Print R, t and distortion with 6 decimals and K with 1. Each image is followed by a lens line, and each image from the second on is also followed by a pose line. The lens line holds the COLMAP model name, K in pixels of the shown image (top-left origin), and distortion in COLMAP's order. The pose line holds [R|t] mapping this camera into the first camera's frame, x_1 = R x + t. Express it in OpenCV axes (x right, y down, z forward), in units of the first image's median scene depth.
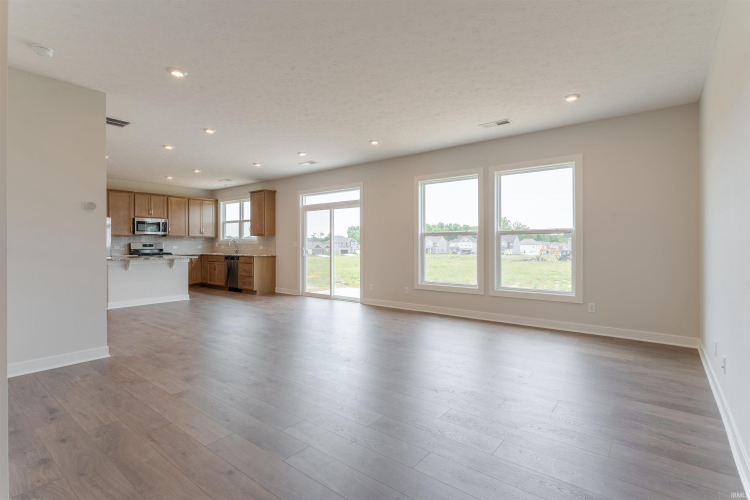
lens RADIAL K [[359.7, 0, 370.3], [0, 359.7, 240.0], [0, 0, 1]] dist [0.001622, -0.000876]
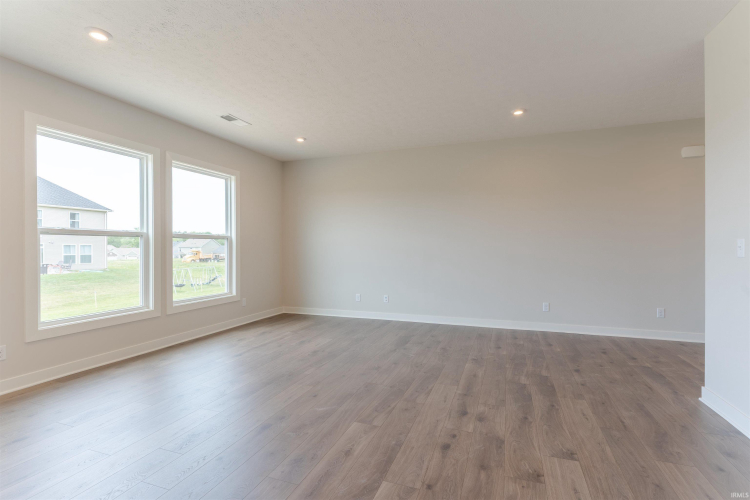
lens RADIAL K [[359.7, 0, 376.8], [0, 359.7, 243.6], [0, 0, 1]] dist [0.001622, -0.000876]
pose [[-0.317364, 0.018236, 0.948129, -0.364165], [-0.003174, 0.999789, -0.020292, 0.008024], [-0.948299, -0.009449, -0.317239, 0.529885]]
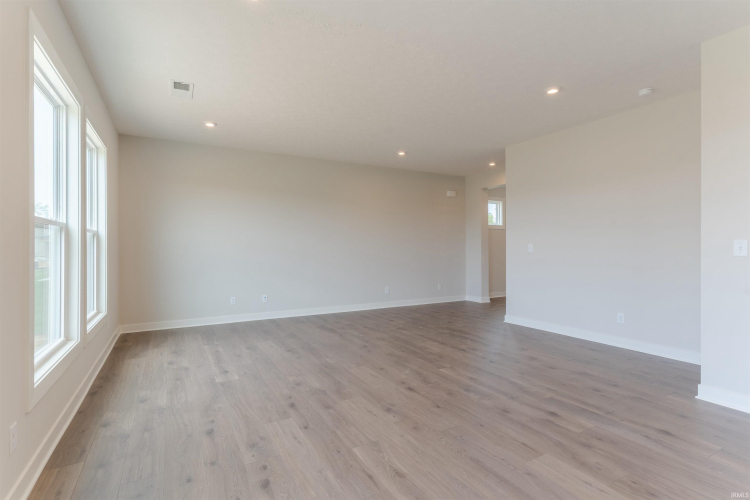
lens RADIAL K [[359.7, 0, 371.6], [0, 359.7, 253.6], [0, 0, 1]] dist [0.001622, -0.000876]
pose [[-0.927484, -0.000812, 0.373861, -0.167538], [0.001088, 0.999988, 0.004871, 0.008892], [-0.373860, 0.004924, -0.927472, 0.866276]]
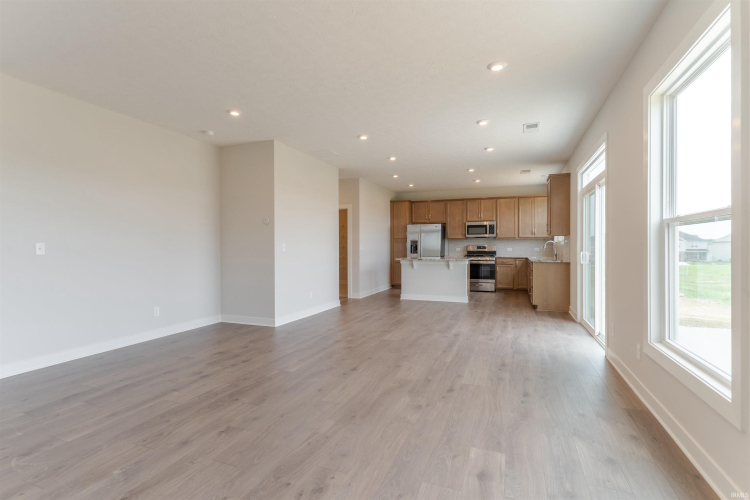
lens RADIAL K [[359.7, 0, 378.4], [0, 359.7, 250.7], [0, 0, 1]] dist [0.001622, -0.000876]
pose [[0.308626, 0.012592, -0.951100, 0.325496], [0.011348, 0.999792, 0.016919, 0.003491], [0.951116, -0.016015, 0.308419, 0.424956]]
